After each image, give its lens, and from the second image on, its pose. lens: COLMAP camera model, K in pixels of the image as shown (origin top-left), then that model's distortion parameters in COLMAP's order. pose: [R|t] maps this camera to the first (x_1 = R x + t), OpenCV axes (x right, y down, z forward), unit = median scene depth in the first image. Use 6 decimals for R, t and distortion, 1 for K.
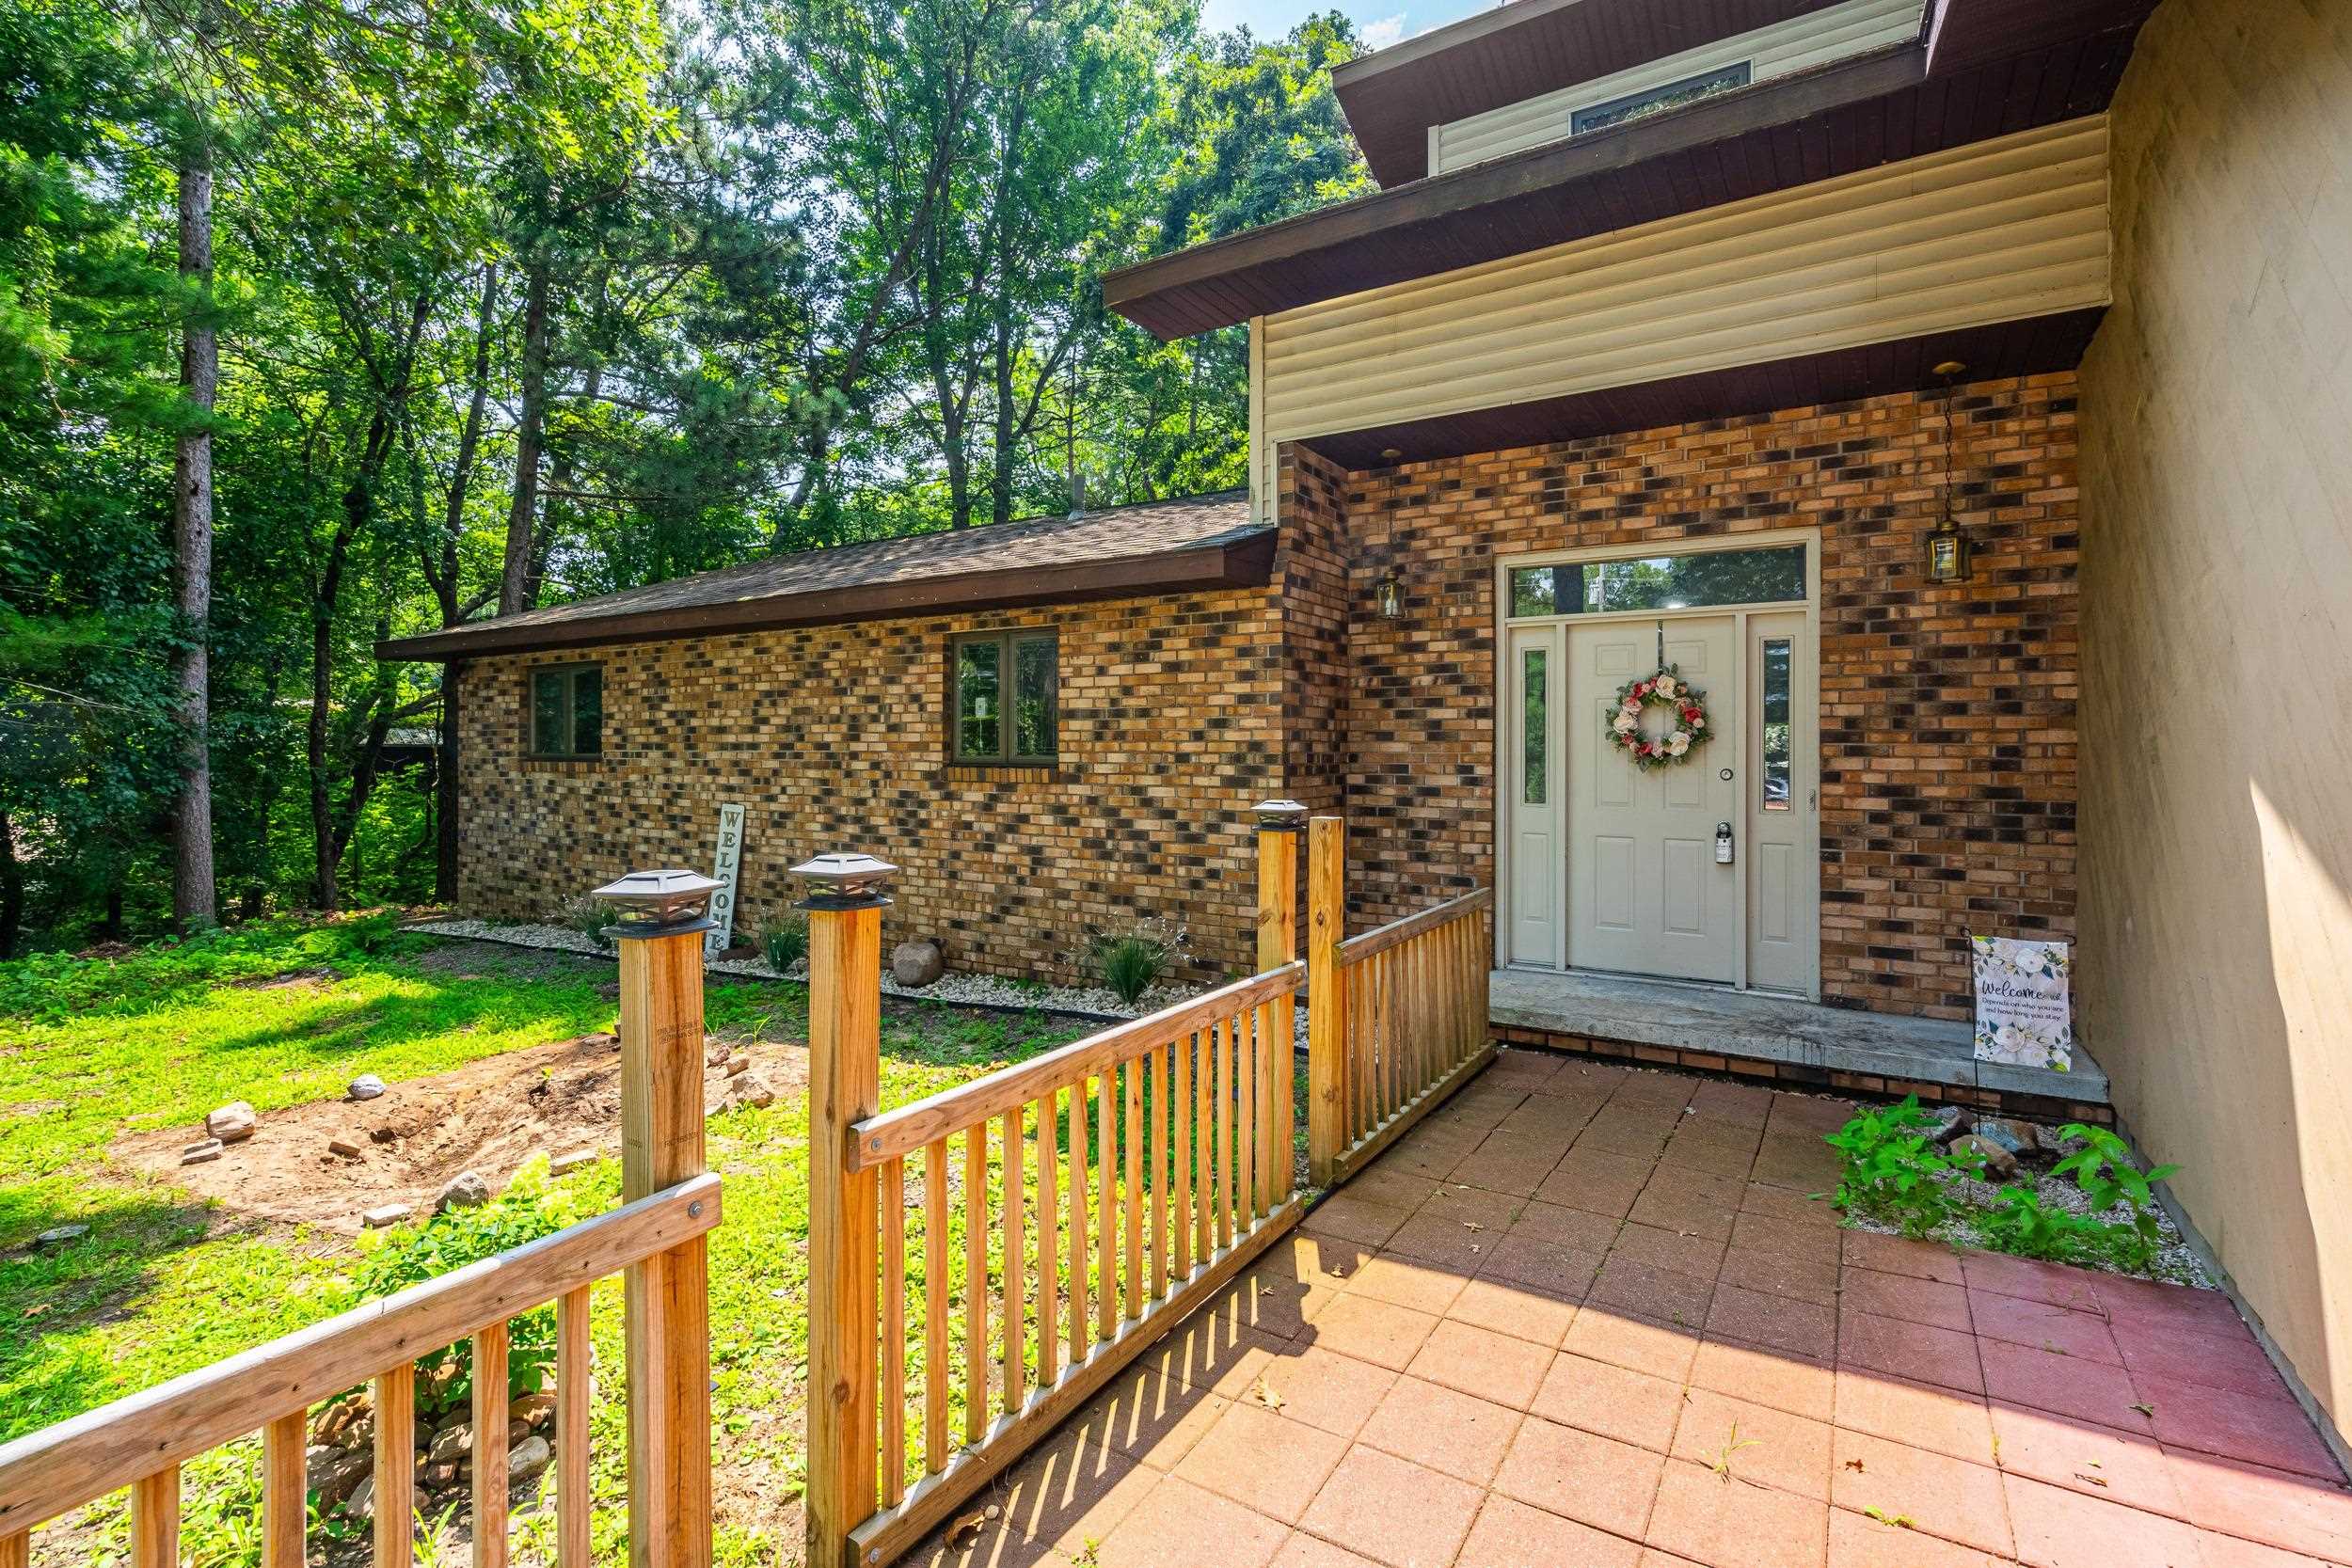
lens RADIAL K [[1082.5, 0, 1190.1], [0, 1082.5, 775.7], [0, 0, 1]] dist [-0.006118, 0.000348]
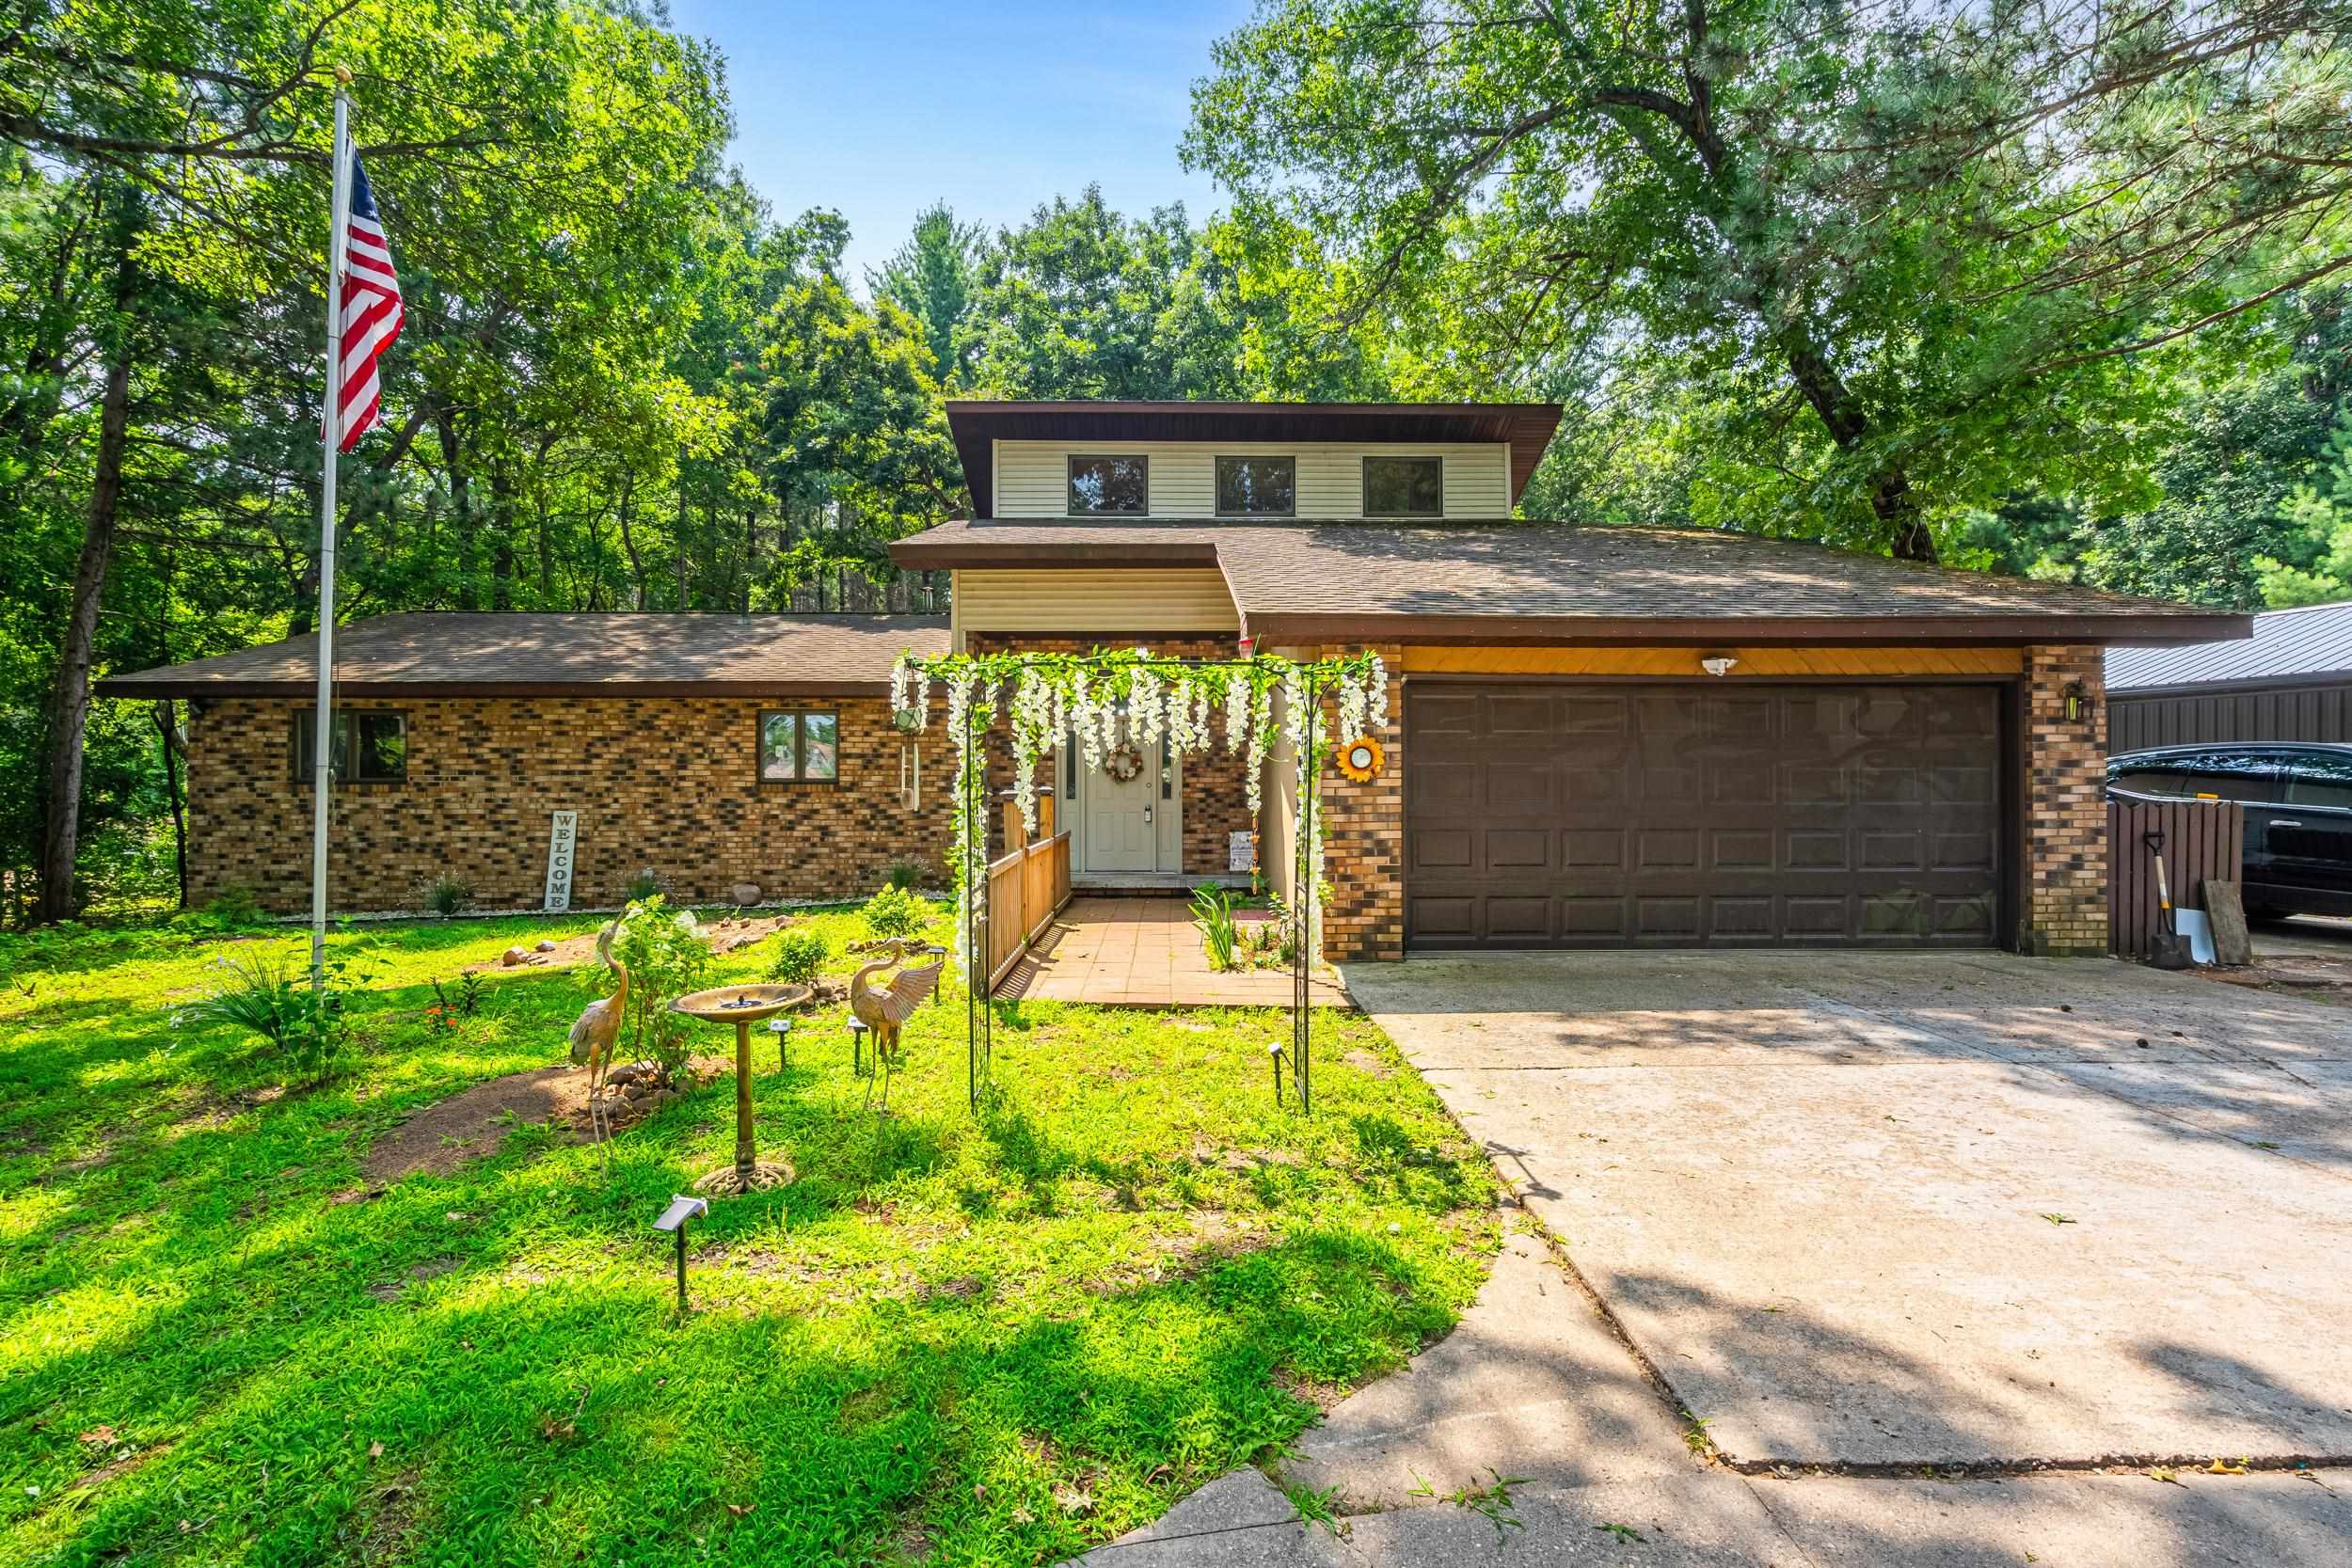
lens RADIAL K [[1082.5, 0, 1190.1], [0, 1082.5, 775.7], [0, 0, 1]] dist [-0.006118, 0.000348]
pose [[0.833383, 0.006064, 0.552663, -0.604805], [0.015785, 0.999271, -0.034766, 0.049883], [-0.552471, 0.037697, 0.832679, -0.848490]]
